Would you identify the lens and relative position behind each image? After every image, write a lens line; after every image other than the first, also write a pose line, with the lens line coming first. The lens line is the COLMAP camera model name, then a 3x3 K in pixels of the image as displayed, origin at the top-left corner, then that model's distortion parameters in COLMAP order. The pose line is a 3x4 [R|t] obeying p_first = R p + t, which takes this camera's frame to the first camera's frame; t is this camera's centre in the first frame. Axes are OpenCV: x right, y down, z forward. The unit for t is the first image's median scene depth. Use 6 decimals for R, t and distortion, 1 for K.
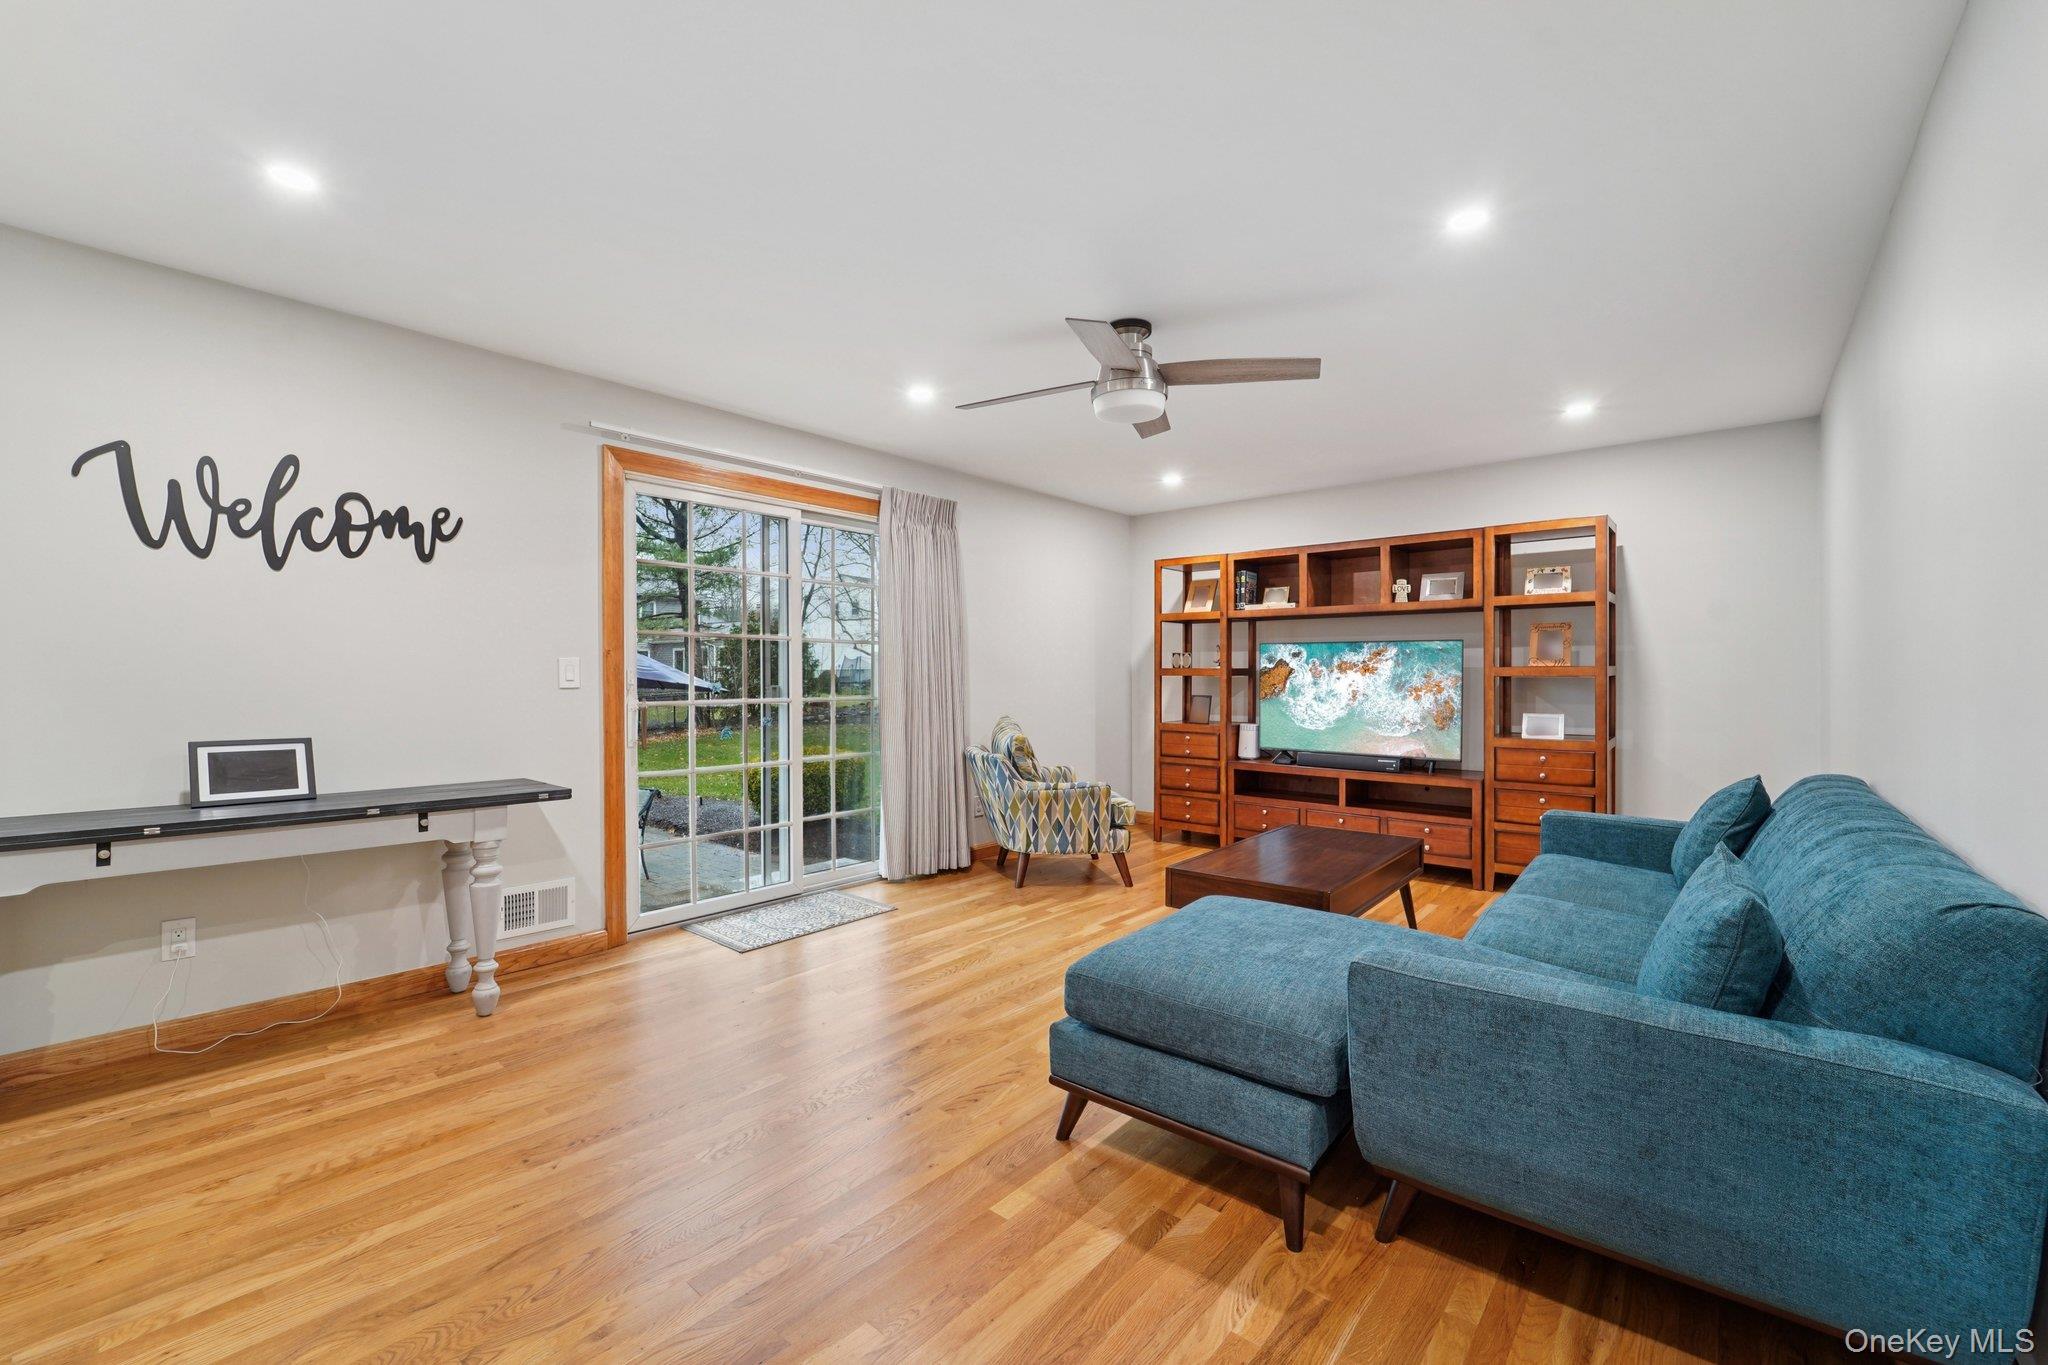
lens RADIAL K [[847.0, 0, 1024.0], [0, 847.0, 682.5], [0, 0, 1]] dist [-0.002551, -0.000259]
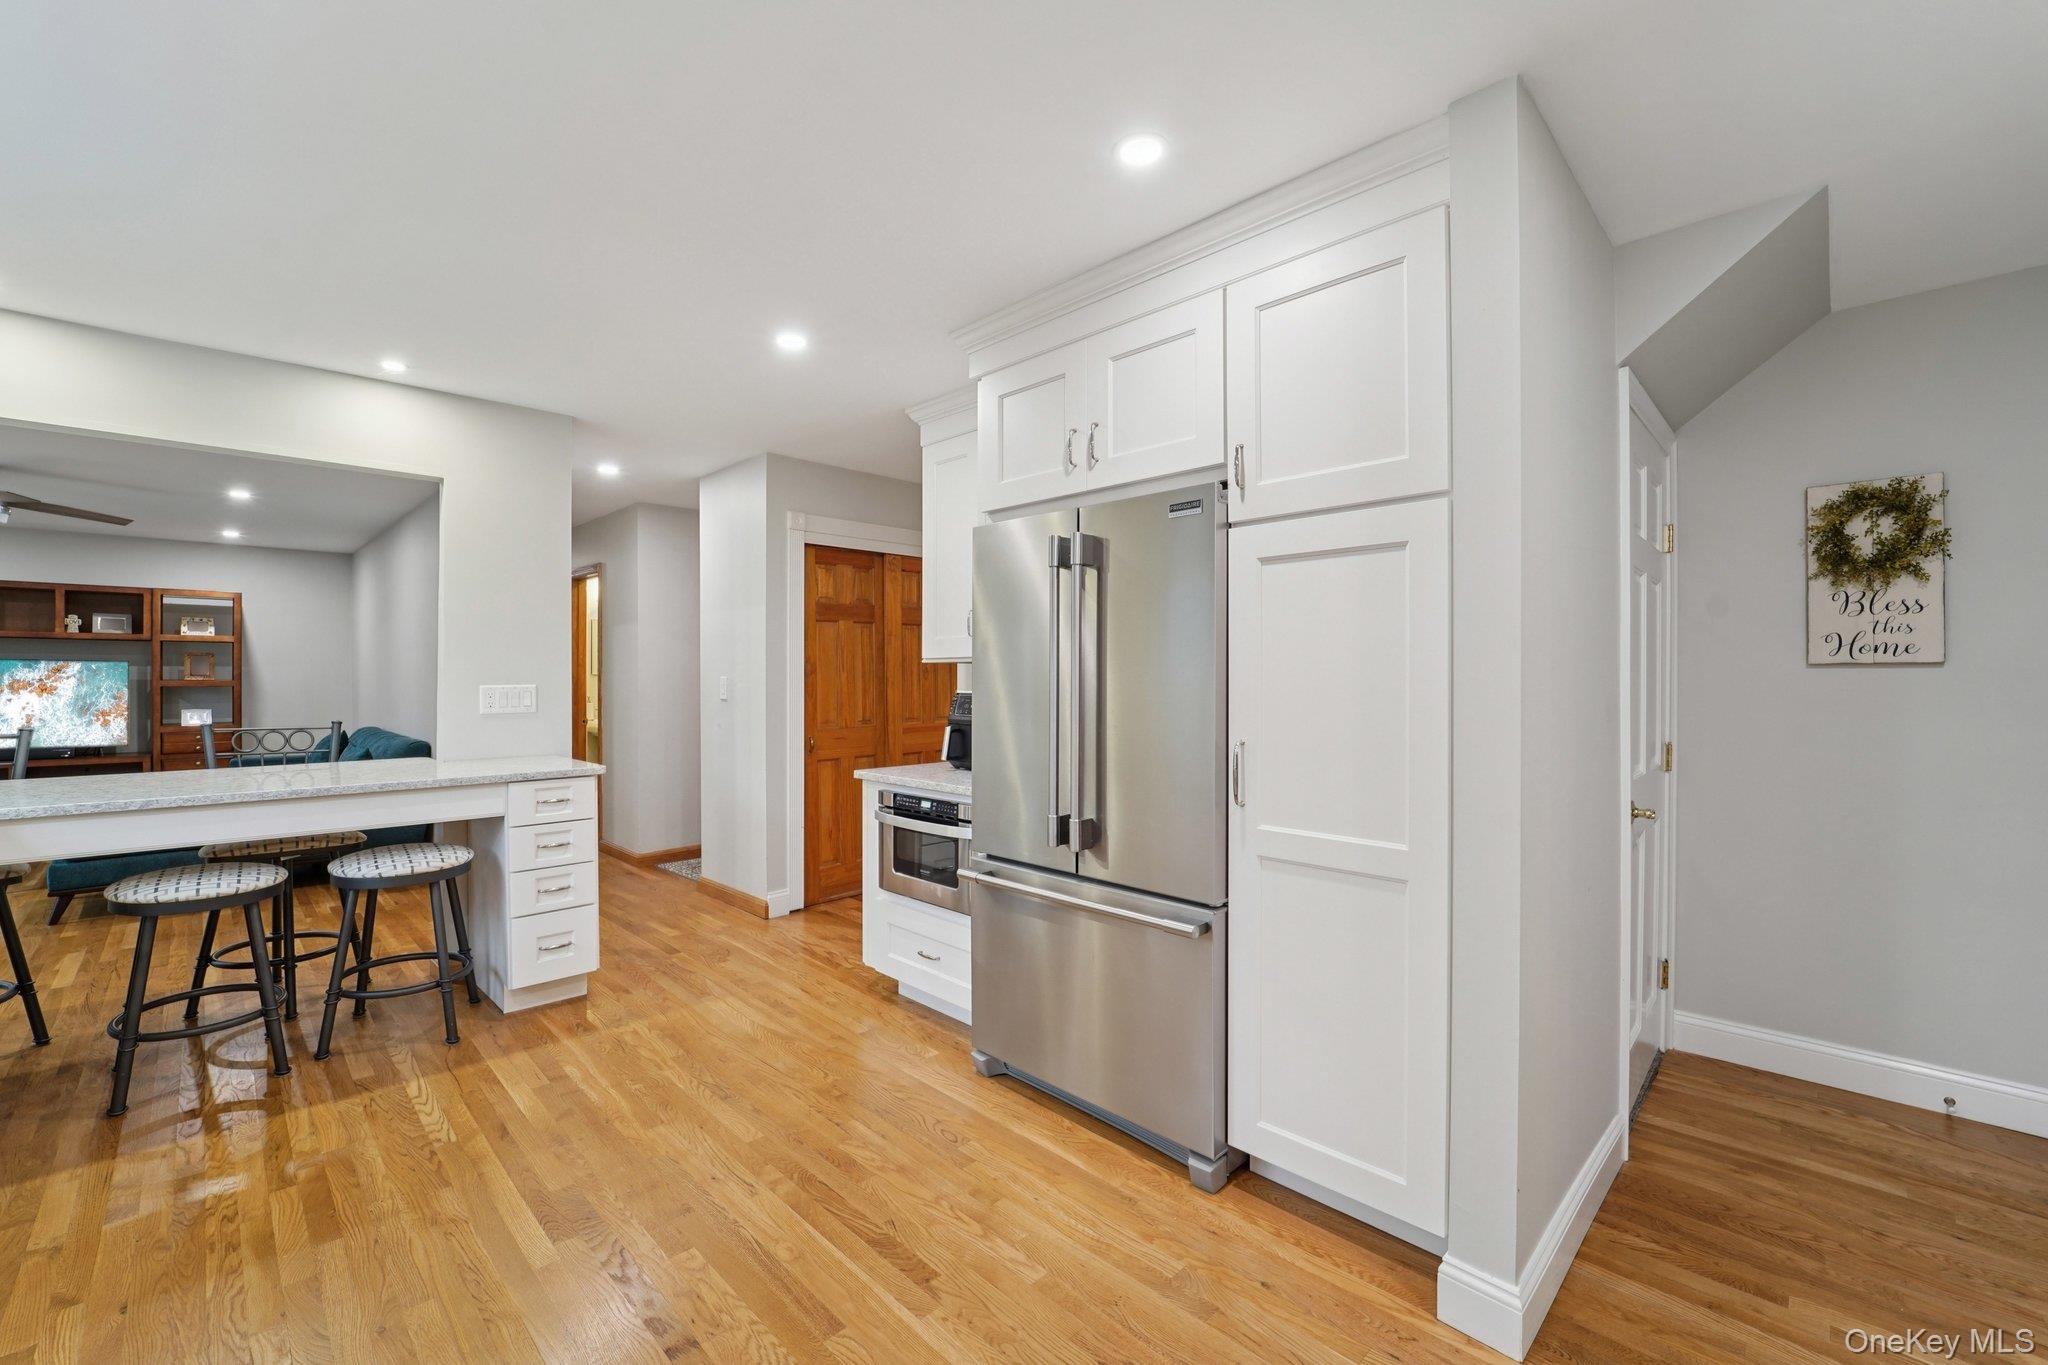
lens RADIAL K [[839.4, 0, 1026.6], [0, 839.4, 679.1], [0, 0, 1]] dist [-0.023187, -0.000134]
pose [[0.082940, 0.000395, 0.996554, -0.798477], [0.003645, 0.999993, -0.000700, -0.013934], [-0.996548, 0.003690, 0.082938, -0.694896]]
